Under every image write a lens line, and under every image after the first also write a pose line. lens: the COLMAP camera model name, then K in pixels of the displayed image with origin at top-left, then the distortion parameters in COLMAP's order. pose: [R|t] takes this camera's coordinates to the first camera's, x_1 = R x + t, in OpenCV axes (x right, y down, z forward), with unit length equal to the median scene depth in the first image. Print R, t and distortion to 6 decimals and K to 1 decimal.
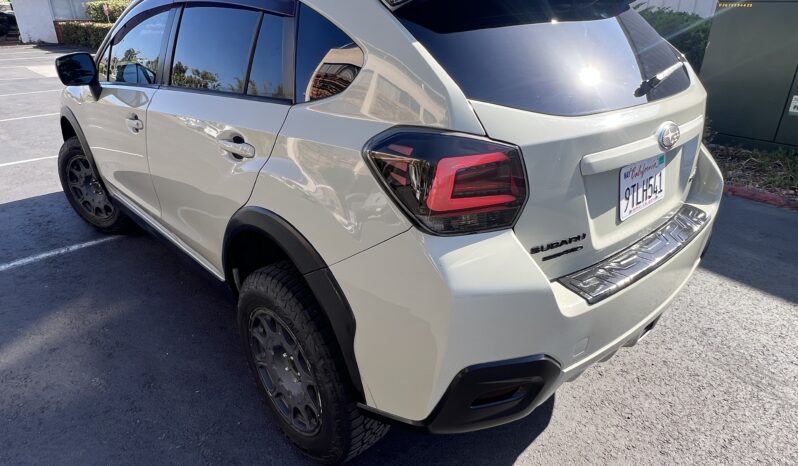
lens RADIAL K [[491.7, 0, 399.0], [0, 491.7, 233.0], [0, 0, 1]] dist [-0.002217, -0.001072]
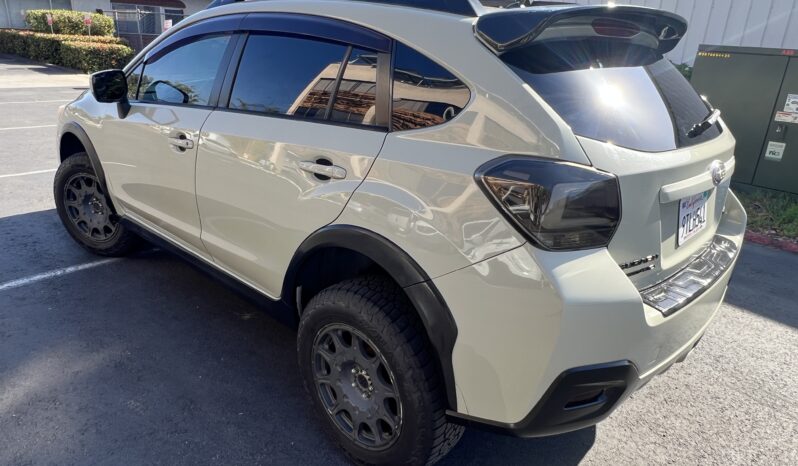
lens RADIAL K [[523.6, 0, 400.8], [0, 523.6, 233.0], [0, 0, 1]] dist [-0.003353, 0.000890]
pose [[0.996118, 0.026184, 0.084049, -0.218752], [-0.020233, 0.997279, -0.070894, 0.034096], [-0.085676, 0.068918, 0.993937, -0.108905]]
